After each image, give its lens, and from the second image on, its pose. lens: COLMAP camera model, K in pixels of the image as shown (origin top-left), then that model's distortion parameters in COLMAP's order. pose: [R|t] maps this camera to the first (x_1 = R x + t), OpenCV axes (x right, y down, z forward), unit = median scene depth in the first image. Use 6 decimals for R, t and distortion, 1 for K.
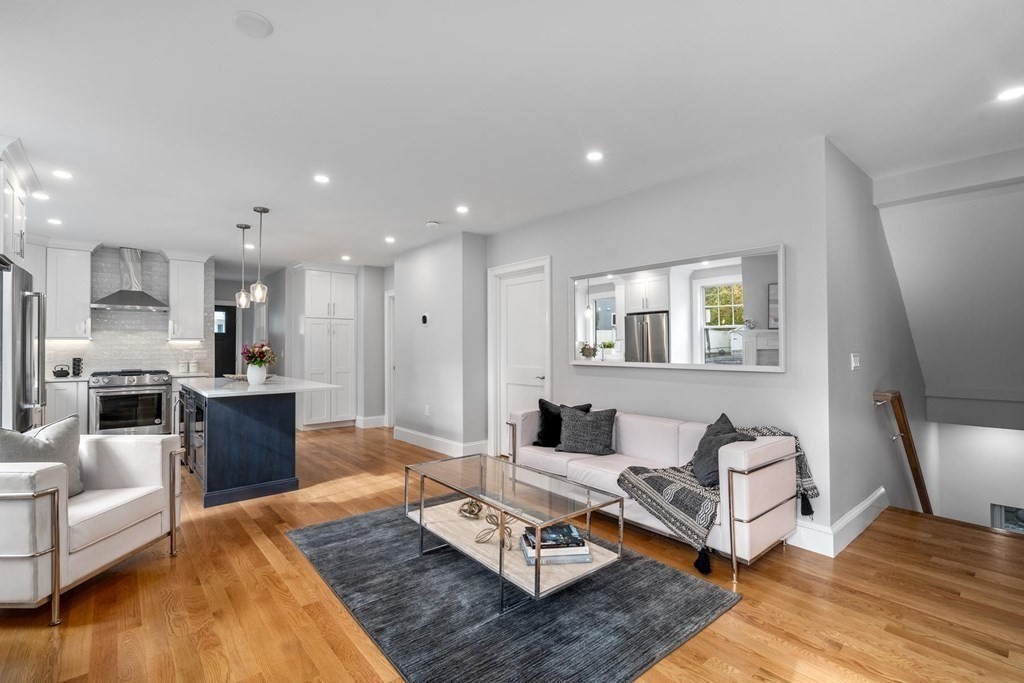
lens RADIAL K [[466.4, 0, 513.5], [0, 466.4, 339.6], [0, 0, 1]] dist [-0.004638, 0.003573]
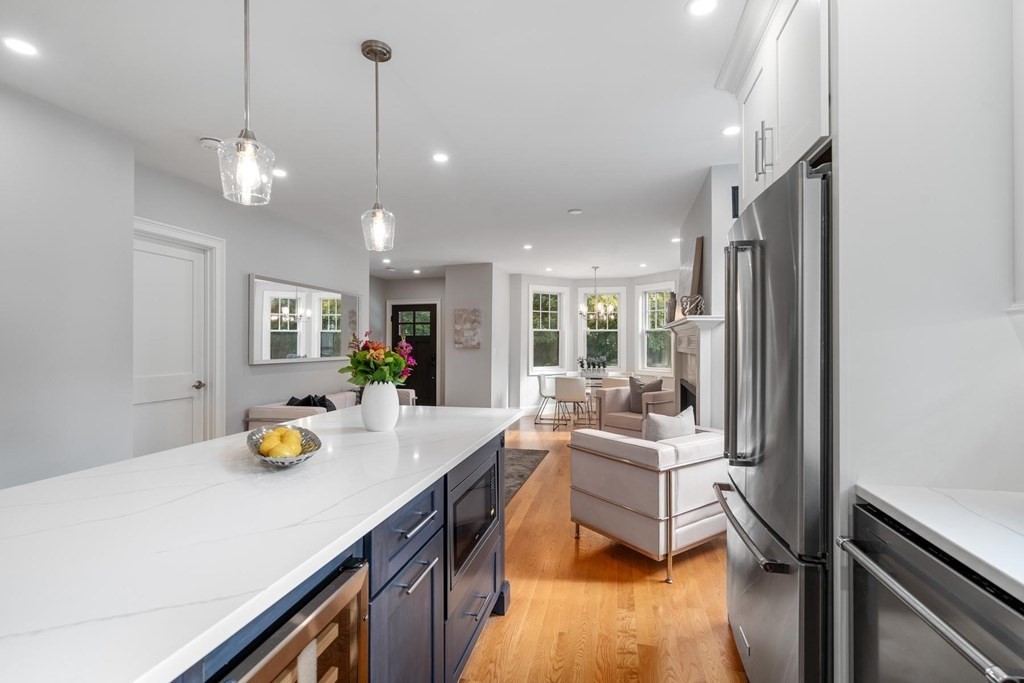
lens RADIAL K [[466.4, 0, 514.0], [0, 466.4, 342.1], [0, 0, 1]] dist [-0.004638, 0.003573]
pose [[-0.607953, 0.003286, 0.793966, -0.811216], [-0.011445, 0.999851, -0.012902, 0.010028], [-0.793891, -0.016931, -0.607825, 0.965013]]
